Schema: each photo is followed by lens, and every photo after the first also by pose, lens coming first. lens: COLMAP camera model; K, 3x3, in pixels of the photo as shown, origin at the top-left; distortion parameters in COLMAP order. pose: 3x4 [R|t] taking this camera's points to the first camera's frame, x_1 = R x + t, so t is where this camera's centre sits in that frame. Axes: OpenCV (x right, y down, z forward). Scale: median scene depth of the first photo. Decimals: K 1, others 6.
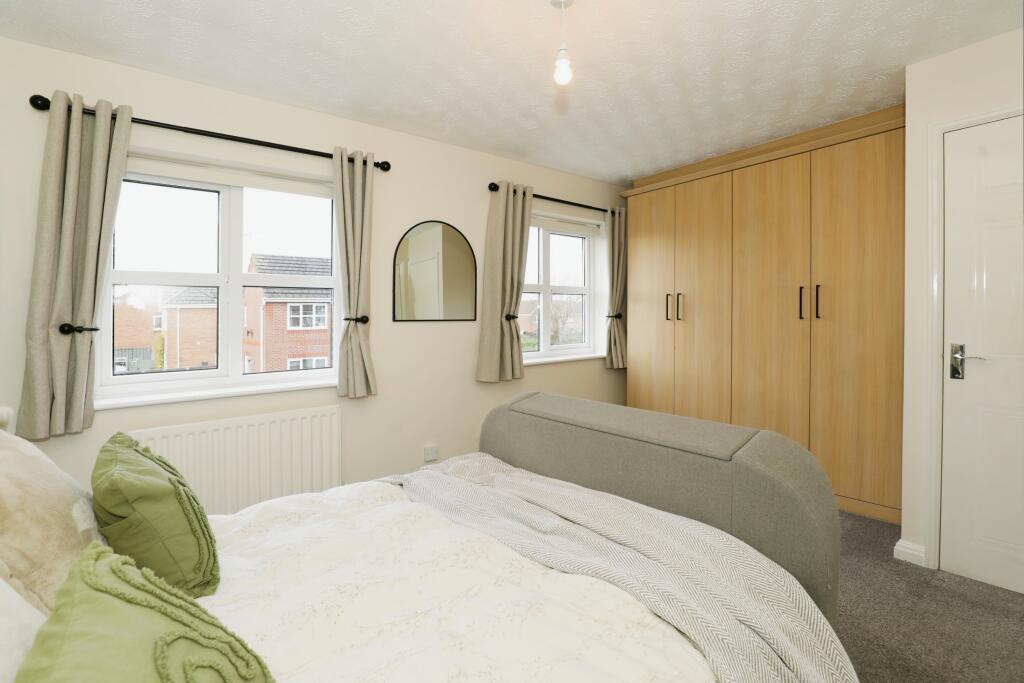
lens RADIAL K [[473.0, 0, 549.4], [0, 473.0, 329.5], [0, 0, 1]] dist [-0.001393, -0.000643]
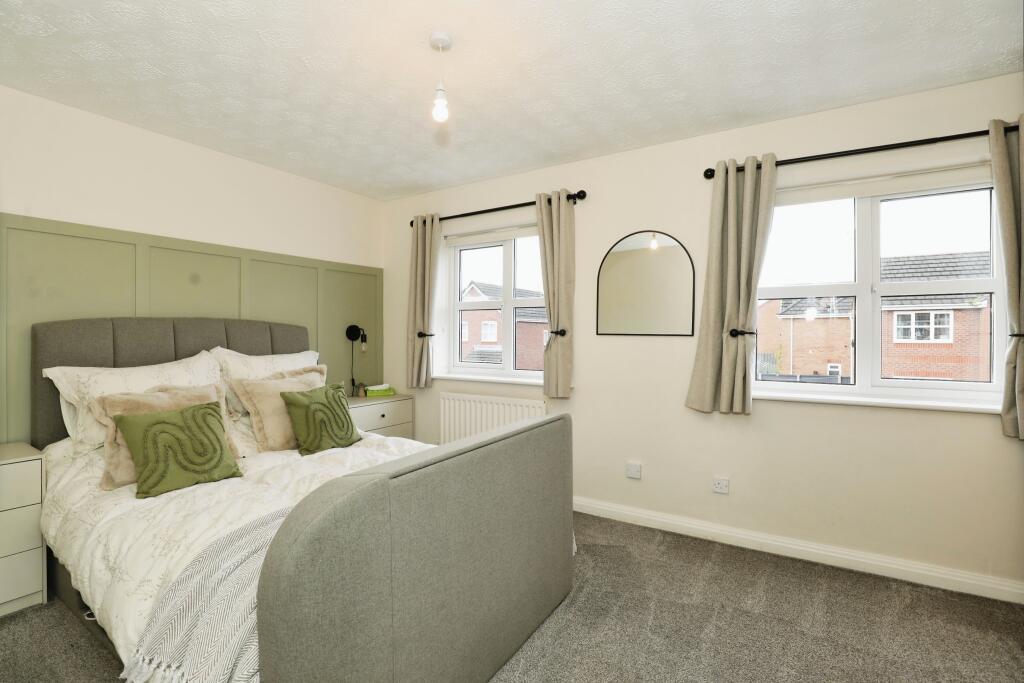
lens RADIAL K [[473.0, 0, 549.4], [0, 473.0, 329.5], [0, 0, 1]] dist [-0.001393, -0.000643]
pose [[0.339570, 0.013691, -0.940481, 0.097306], [-0.031535, 0.999498, 0.003164, -0.004428], [0.940052, 0.028584, 0.339832, 0.080788]]
